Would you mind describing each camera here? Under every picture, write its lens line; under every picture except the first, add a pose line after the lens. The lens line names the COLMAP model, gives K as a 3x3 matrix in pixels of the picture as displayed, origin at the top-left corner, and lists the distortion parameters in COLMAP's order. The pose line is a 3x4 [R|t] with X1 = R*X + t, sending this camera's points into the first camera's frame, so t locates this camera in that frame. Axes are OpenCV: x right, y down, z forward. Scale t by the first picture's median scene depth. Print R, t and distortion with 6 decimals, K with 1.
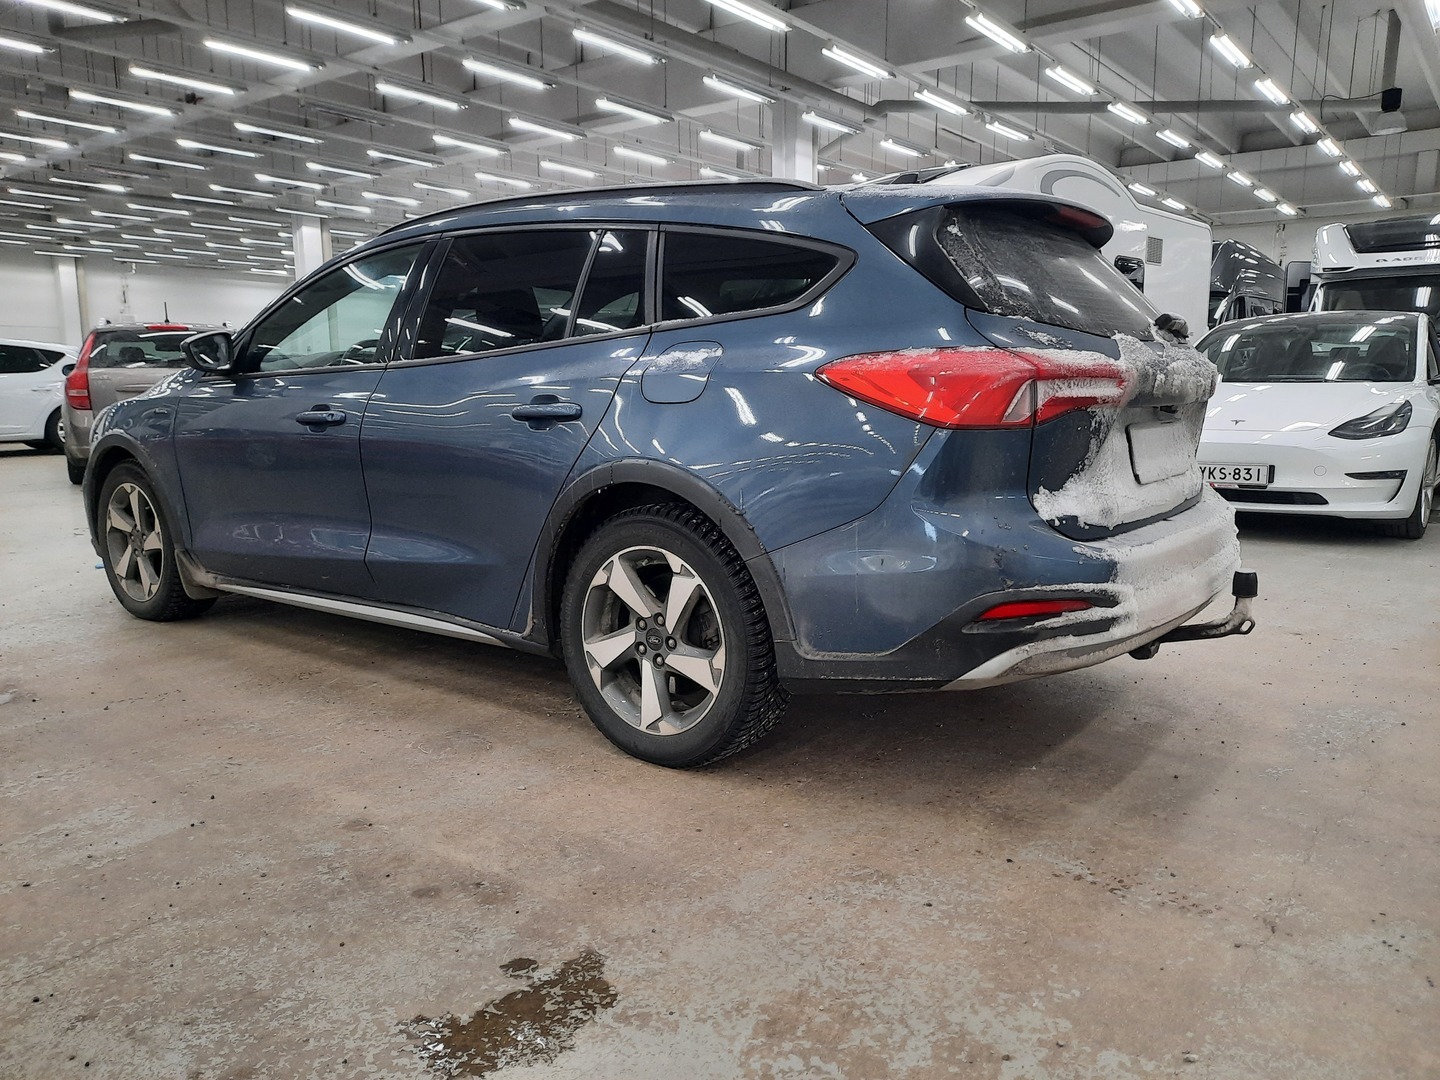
lens RADIAL K [[1045.8, 0, 723.9], [0, 1045.8, 531.2], [0, 0, 1]] dist [0.035418, -0.017481]
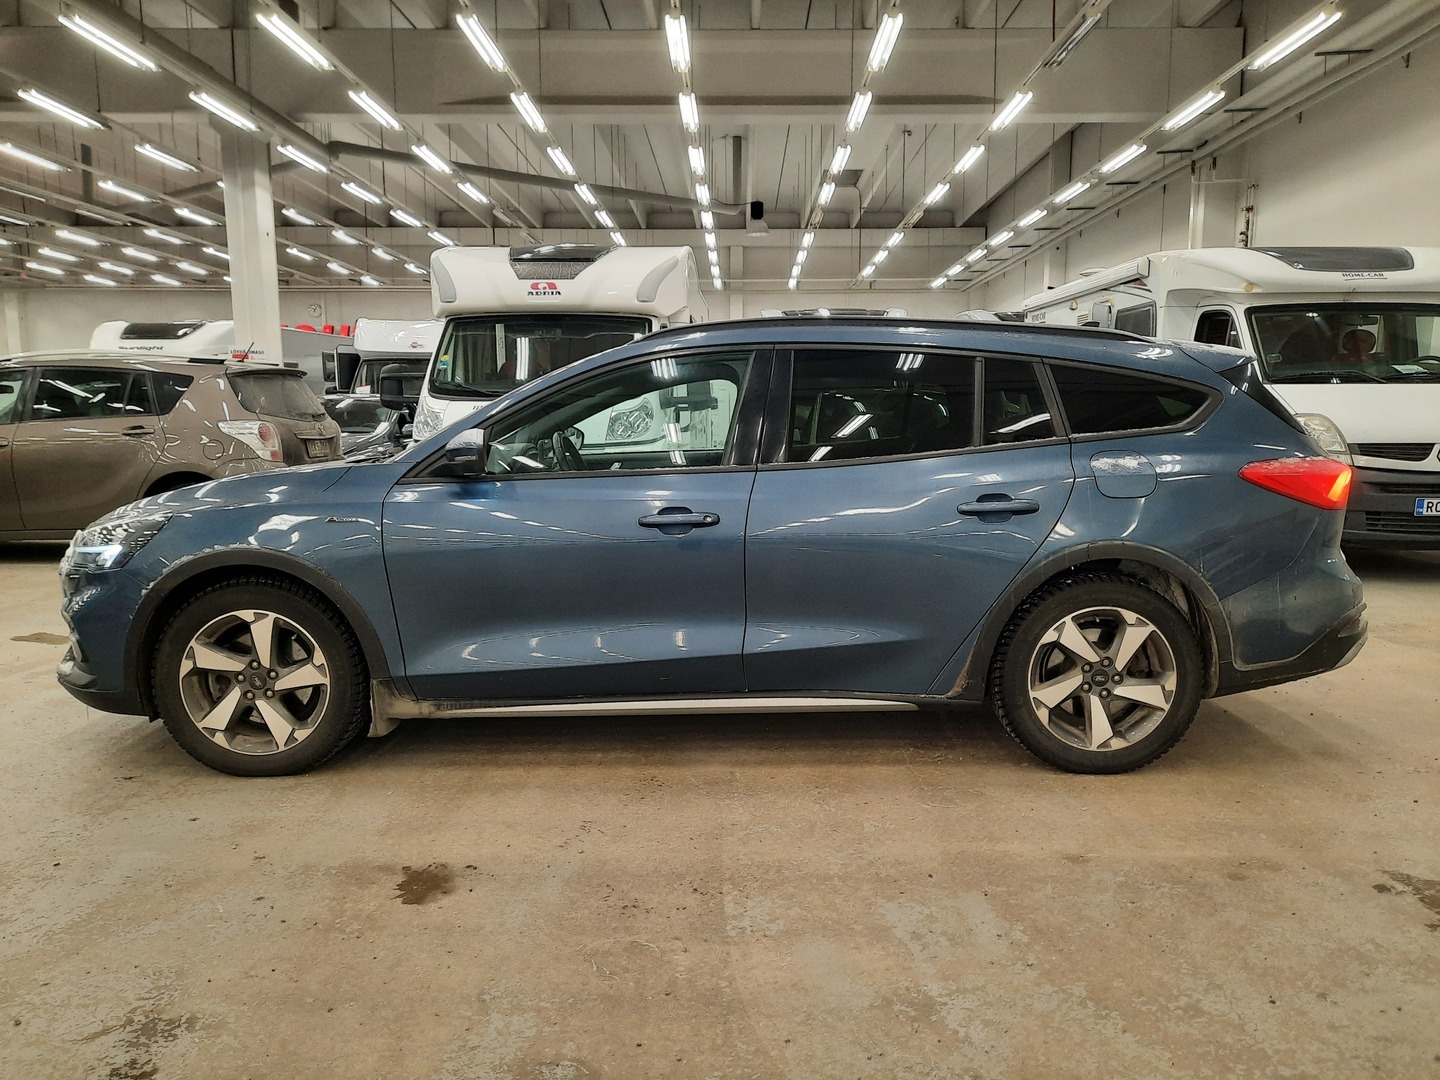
lens RADIAL K [[1045.8, 0, 726.4], [0, 1045.8, 547.3], [0, 0, 1]] dist [0.035418, -0.017481]
pose [[0.797302, -0.072911, 0.599161, -1.196330], [0.085921, 0.996278, 0.006901, -0.106685], [-0.597434, 0.045978, 0.800599, 0.220627]]
